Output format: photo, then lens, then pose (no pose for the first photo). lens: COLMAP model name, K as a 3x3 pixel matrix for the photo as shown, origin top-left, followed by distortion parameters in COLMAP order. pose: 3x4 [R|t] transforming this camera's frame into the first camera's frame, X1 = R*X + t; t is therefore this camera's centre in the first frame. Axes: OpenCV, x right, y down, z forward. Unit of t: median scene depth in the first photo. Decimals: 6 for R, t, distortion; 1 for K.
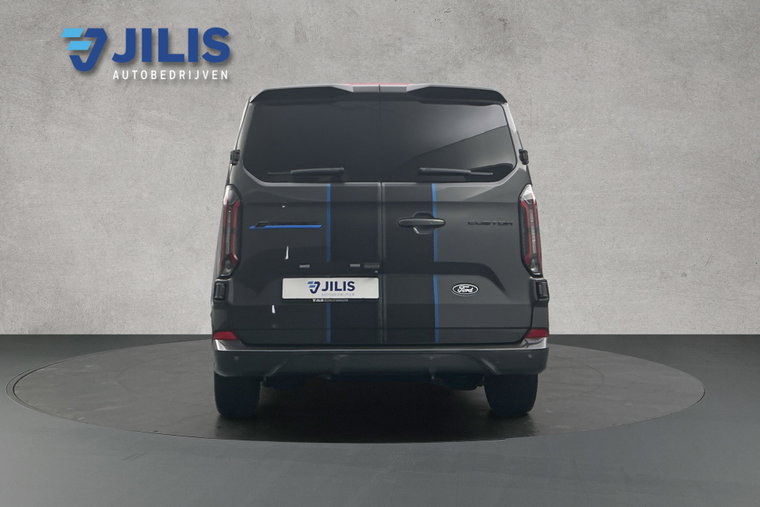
lens RADIAL K [[592.2, 0, 380.0], [0, 592.2, 252.9], [0, 0, 1]] dist [-0.006753, 0.002616]
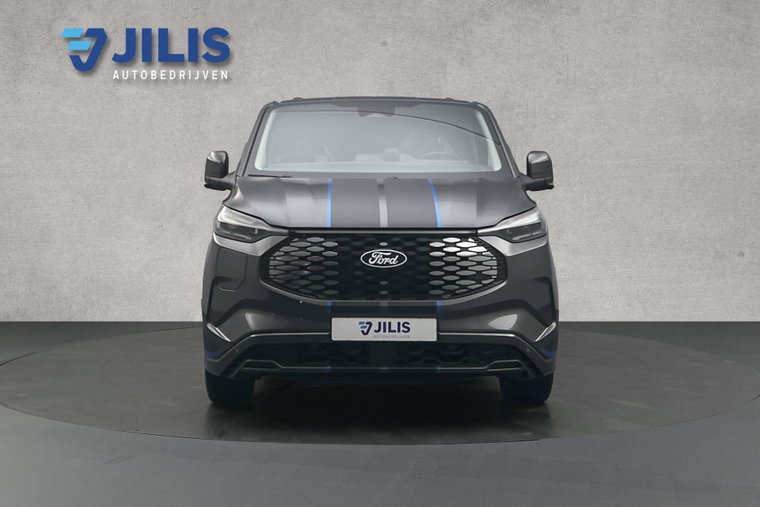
lens RADIAL K [[592.2, 0, 379.8], [0, 592.2, 252.9], [0, 0, 1]] dist [-0.006753, 0.002616]
pose [[1.000000, 0.000261, -0.000171, -0.025193], [-0.000261, 1.000000, -0.000078, 0.035445], [0.000171, 0.000078, 1.000000, 0.117030]]
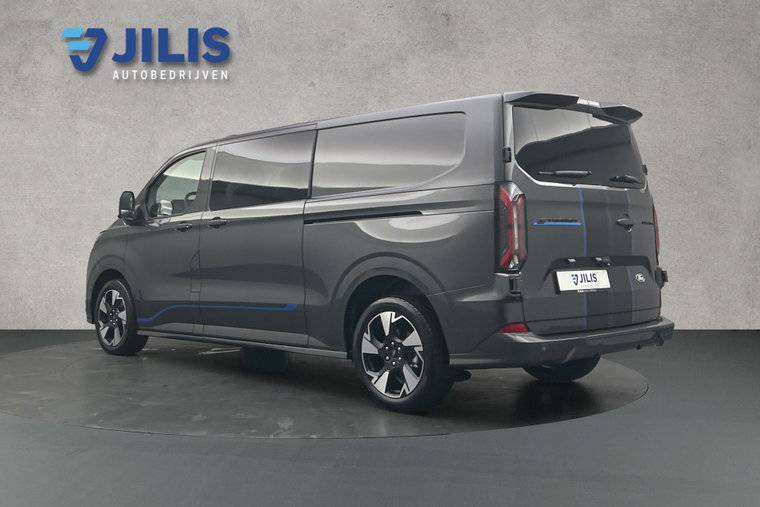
lens RADIAL K [[592.2, 0, 380.2], [0, 592.2, 252.8], [0, 0, 1]] dist [-0.006753, 0.002616]
pose [[1.000000, 0.000249, 0.000458, 0.096040], [-0.000249, 1.000000, -0.000373, 0.008379], [-0.000458, 0.000373, 1.000000, 0.000585]]
